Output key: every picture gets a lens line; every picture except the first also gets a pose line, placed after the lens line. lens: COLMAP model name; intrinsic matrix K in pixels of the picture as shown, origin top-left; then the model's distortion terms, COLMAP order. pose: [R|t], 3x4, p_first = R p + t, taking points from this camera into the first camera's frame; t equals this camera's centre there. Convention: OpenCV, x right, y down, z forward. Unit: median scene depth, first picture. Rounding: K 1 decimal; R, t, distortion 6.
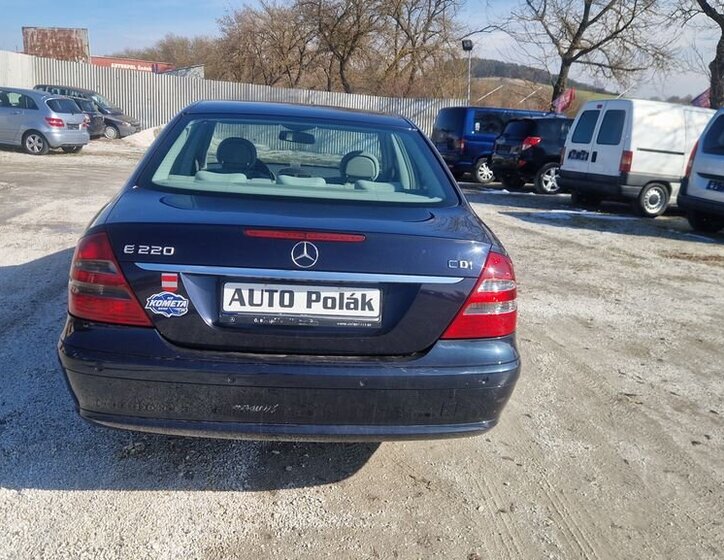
lens RADIAL K [[646.3, 0, 361.3], [0, 646.3, 276.2], [0, 0, 1]] dist [0.064054, 0.002660]
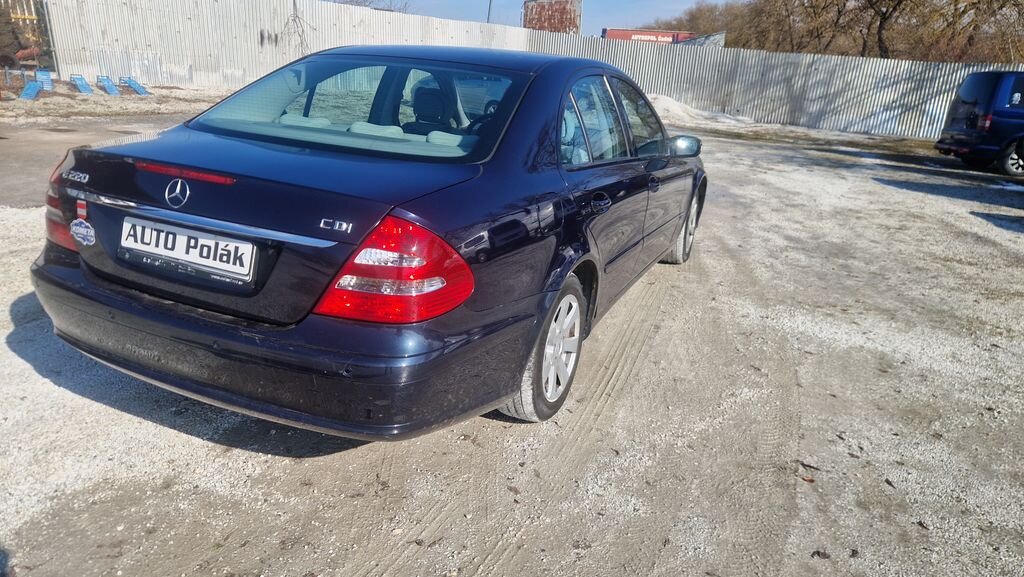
lens RADIAL K [[681.7, 0, 513.1], [0, 681.7, 297.4], [0, 0, 1]] dist [0.041521, -0.013377]
pose [[0.871174, 0.151975, -0.466862, 0.770194], [-0.126647, 0.988267, 0.085378, -0.030768], [0.474360, -0.015252, 0.880199, 0.364868]]
